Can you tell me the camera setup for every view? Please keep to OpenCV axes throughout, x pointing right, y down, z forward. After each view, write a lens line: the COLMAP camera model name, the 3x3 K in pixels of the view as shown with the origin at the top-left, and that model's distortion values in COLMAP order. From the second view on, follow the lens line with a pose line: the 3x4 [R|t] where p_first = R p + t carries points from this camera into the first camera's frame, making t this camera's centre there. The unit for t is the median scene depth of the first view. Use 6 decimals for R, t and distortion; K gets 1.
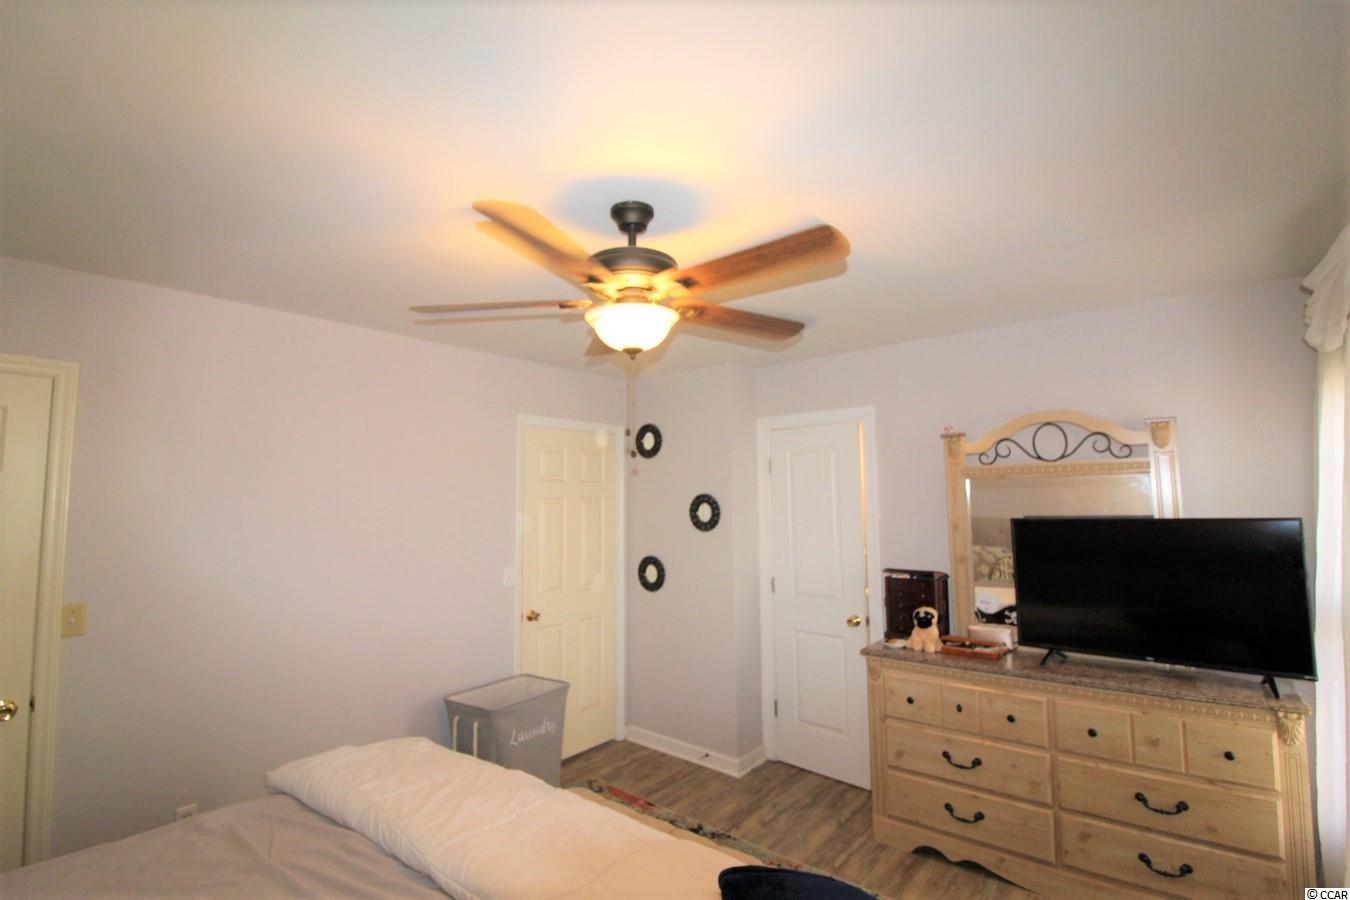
lens RADIAL K [[623.1, 0, 676.5], [0, 623.1, 445.4], [0, 0, 1]] dist [0.000943, -0.015023]
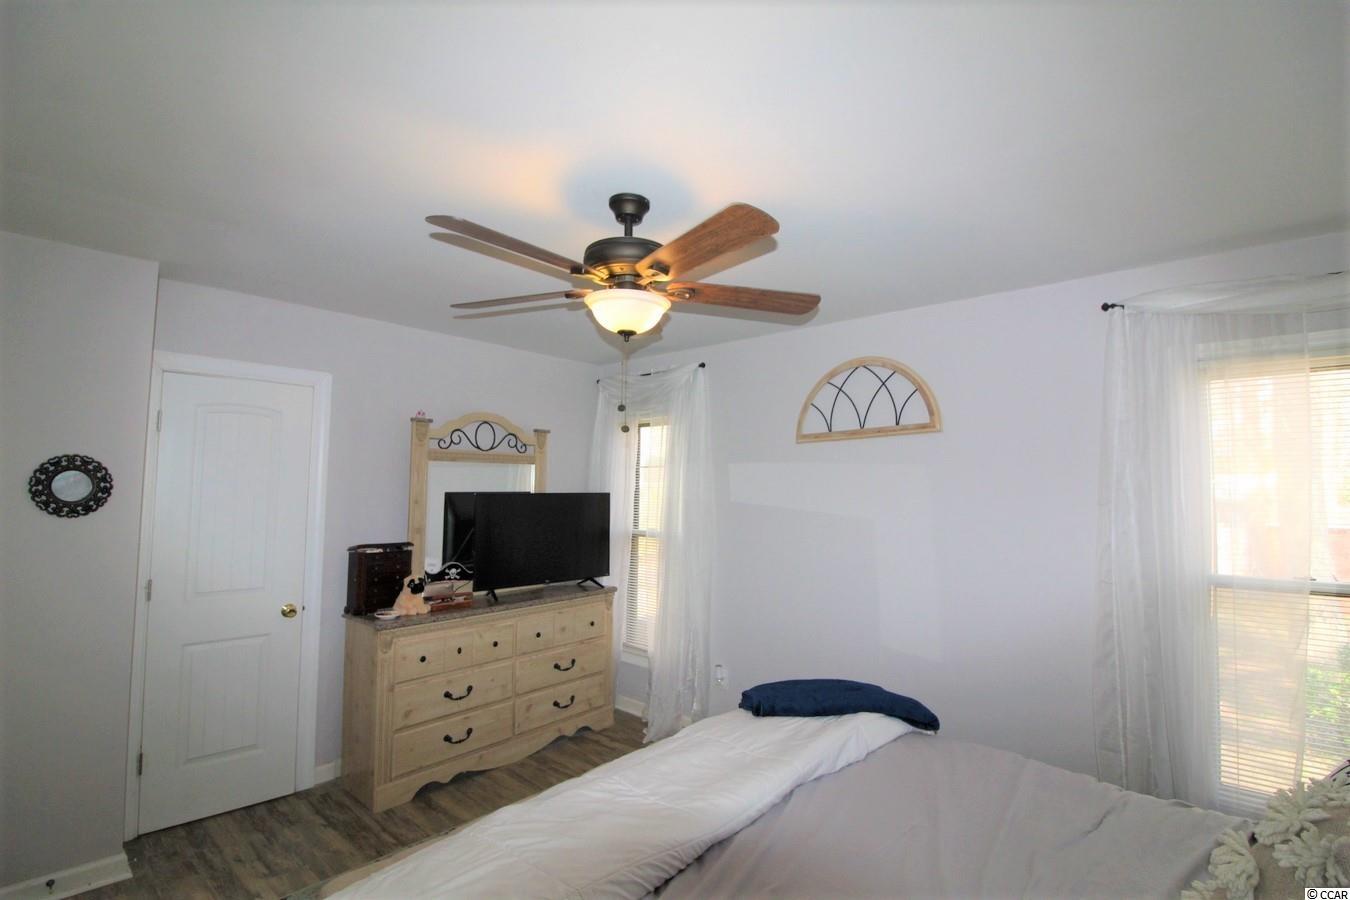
lens RADIAL K [[623.1, 0, 676.5], [0, 623.1, 445.4], [0, 0, 1]] dist [0.000943, -0.015023]
pose [[0.042554, 0.079100, 0.995958, -0.710053], [-0.102041, 0.991992, -0.074425, 0.071869], [-0.993870, -0.098462, 0.050284, 0.527917]]
